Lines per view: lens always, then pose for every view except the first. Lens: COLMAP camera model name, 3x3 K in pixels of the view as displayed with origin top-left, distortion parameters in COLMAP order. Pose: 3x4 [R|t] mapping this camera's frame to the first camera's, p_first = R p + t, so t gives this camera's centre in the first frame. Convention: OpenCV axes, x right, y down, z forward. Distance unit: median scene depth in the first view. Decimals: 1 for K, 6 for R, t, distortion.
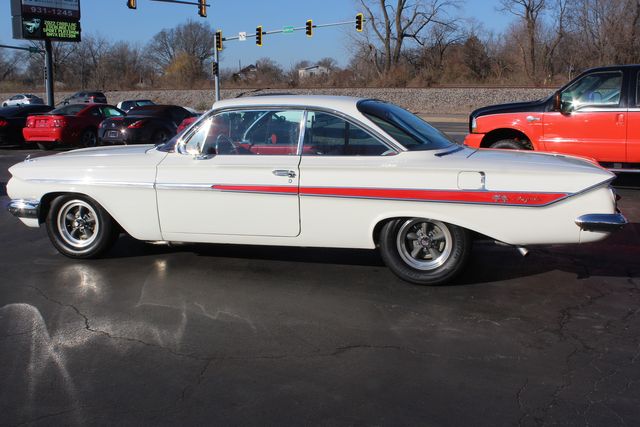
lens RADIAL K [[715.5, 0, 322.8], [0, 715.5, 218.1], [0, 0, 1]] dist [-0.083125, 0.000000]
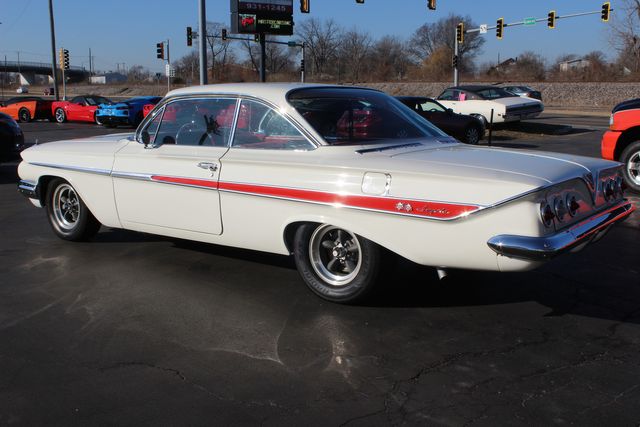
lens RADIAL K [[697.7, 0, 325.1], [0, 697.7, 214.2], [0, 0, 1]] dist [-0.073255, 0.000000]
pose [[0.933375, 0.064796, -0.353006, 0.117356], [-0.061823, 0.997893, 0.019704, -0.007820], [0.353539, 0.003433, 0.935413, 0.058264]]
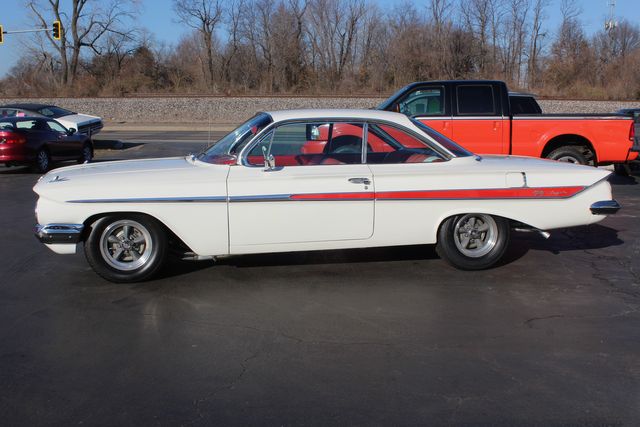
lens RADIAL K [[697.7, 0, 315.7], [0, 697.7, 220.2], [0, 0, 1]] dist [-0.073255, 0.000000]
pose [[0.896483, -0.068978, 0.437676, -0.164800], [0.071240, 0.997396, 0.011272, -0.005630], [-0.437313, 0.021074, 0.899062, 0.022596]]
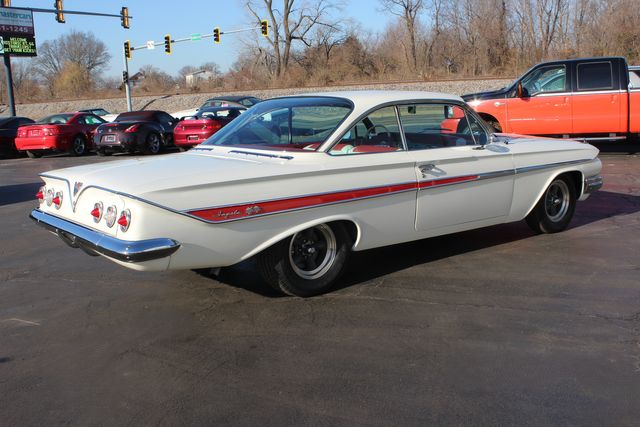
lens RADIAL K [[697.7, 0, 322.1], [0, 697.7, 215.8], [0, 0, 1]] dist [-0.073255, 0.000000]
pose [[0.984693, -0.072550, 0.158480, -0.137293], [0.072636, 0.997345, 0.005254, 0.018975], [-0.158440, 0.006338, 0.987348, -0.112874]]
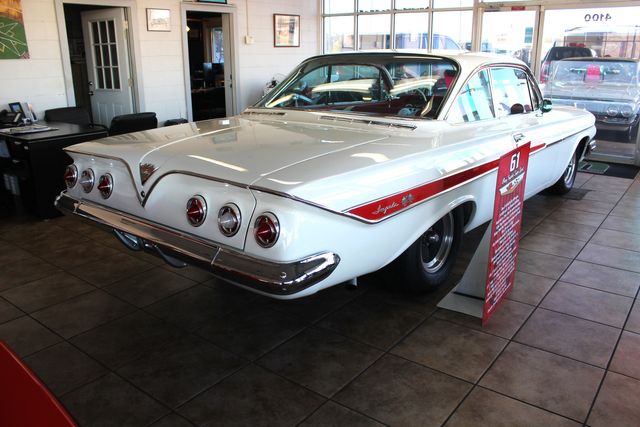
lens RADIAL K [[532.1, 0, 325.1], [0, 532.1, 219.6], [0, 0, 1]] dist [-0.136596, 0.092049]
pose [[0.922495, -0.131486, 0.362926, -0.190171], [0.085773, 0.986516, 0.139388, 0.001419], [-0.376360, -0.097456, 0.921334, 0.003914]]
